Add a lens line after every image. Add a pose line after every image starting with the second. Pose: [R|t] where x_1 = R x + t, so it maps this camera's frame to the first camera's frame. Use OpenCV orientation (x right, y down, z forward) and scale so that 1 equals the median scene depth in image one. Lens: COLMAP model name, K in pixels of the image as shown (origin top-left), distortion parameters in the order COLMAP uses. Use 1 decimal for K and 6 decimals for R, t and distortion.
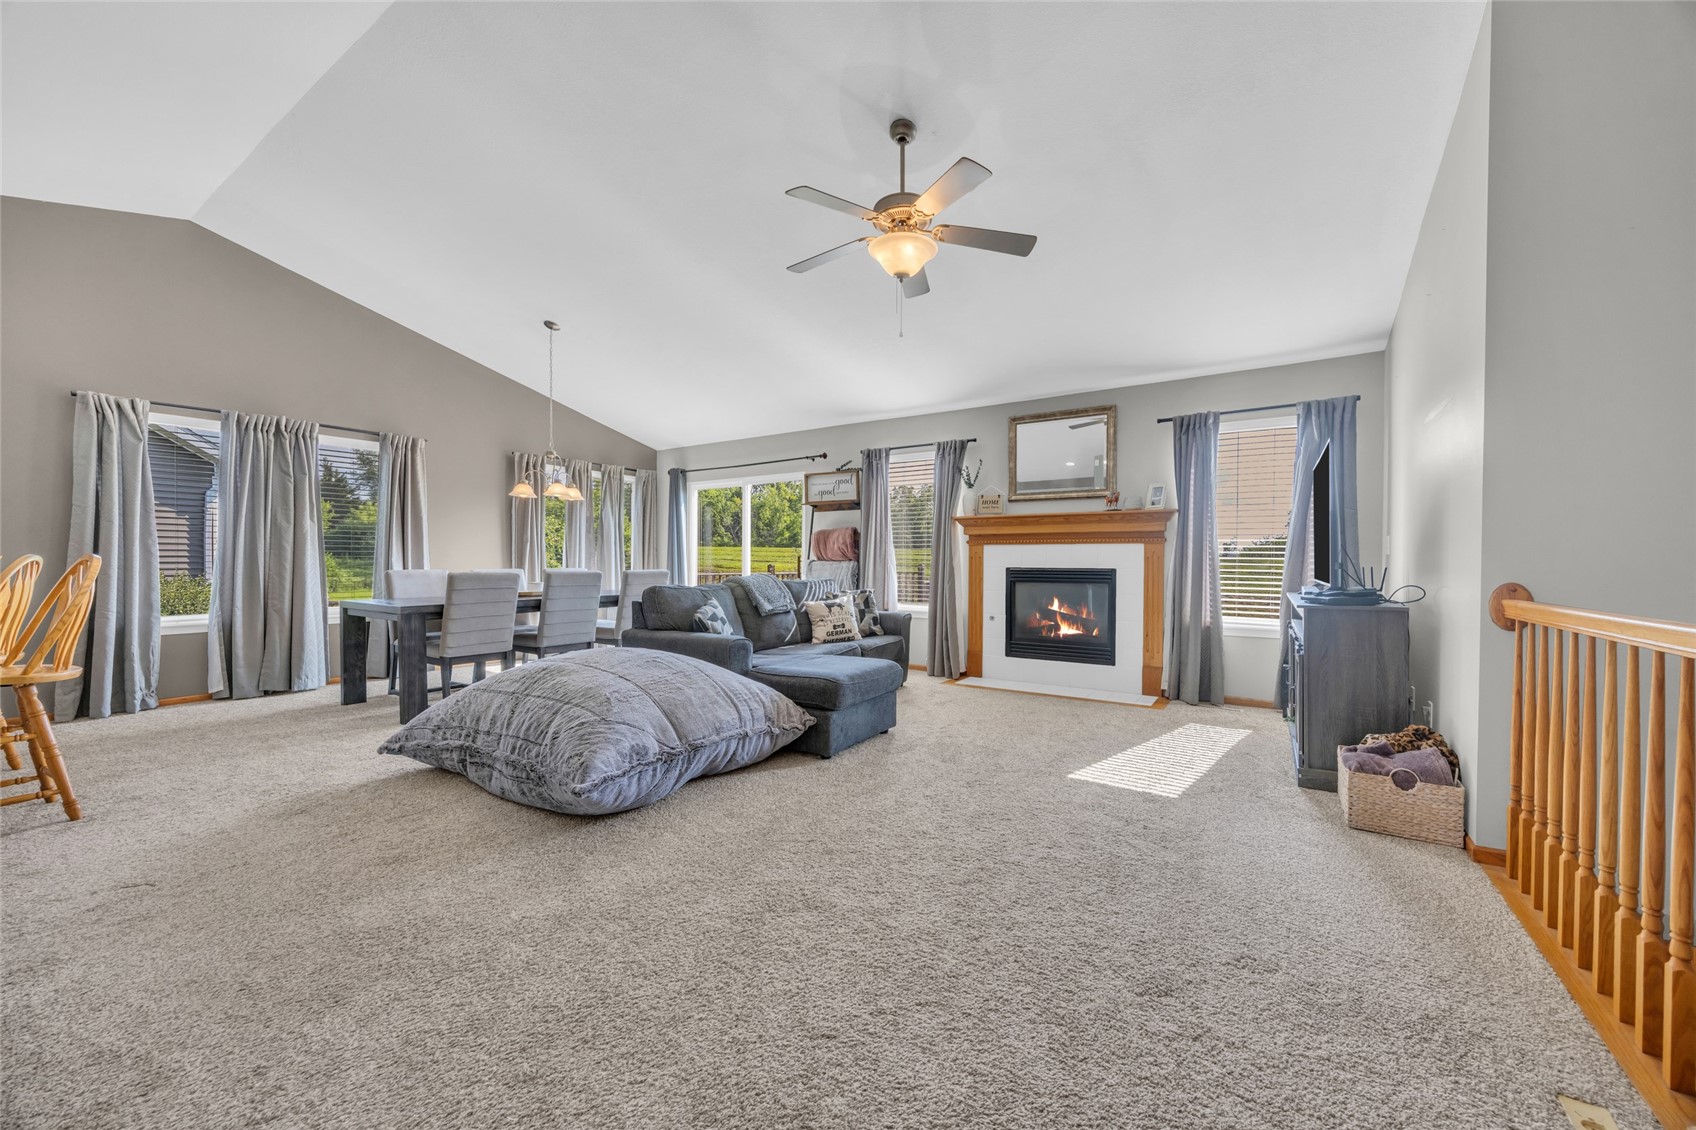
lens RADIAL K [[640.3, 0, 850.6], [0, 640.3, 570.1], [0, 0, 1]] dist [-0.000786, -0.000729]
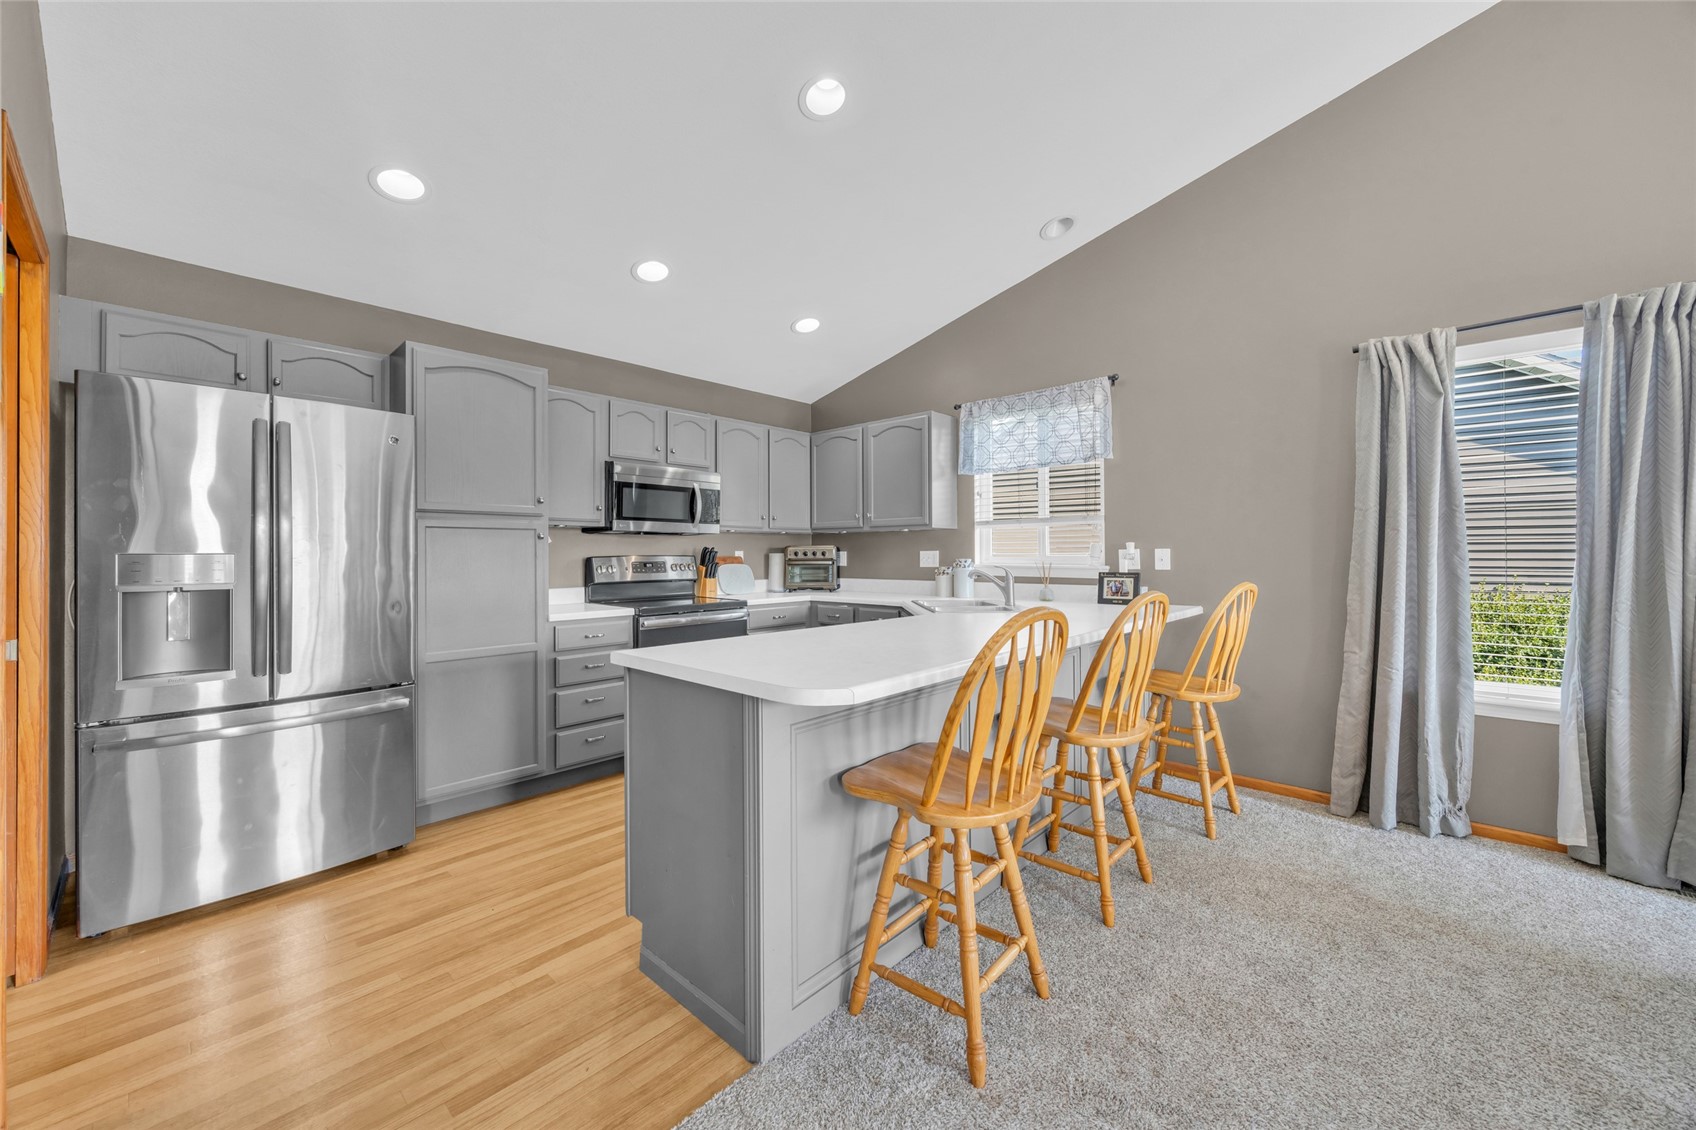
lens RADIAL K [[640.3, 0, 866.0], [0, 640.3, 545.9], [0, 0, 1]] dist [-0.000786, -0.000729]
pose [[-0.133329, -0.009431, -0.991027, -0.390726], [-0.008052, 0.999932, -0.008433, -0.043938], [0.991039, 0.006856, -0.133396, 0.489098]]
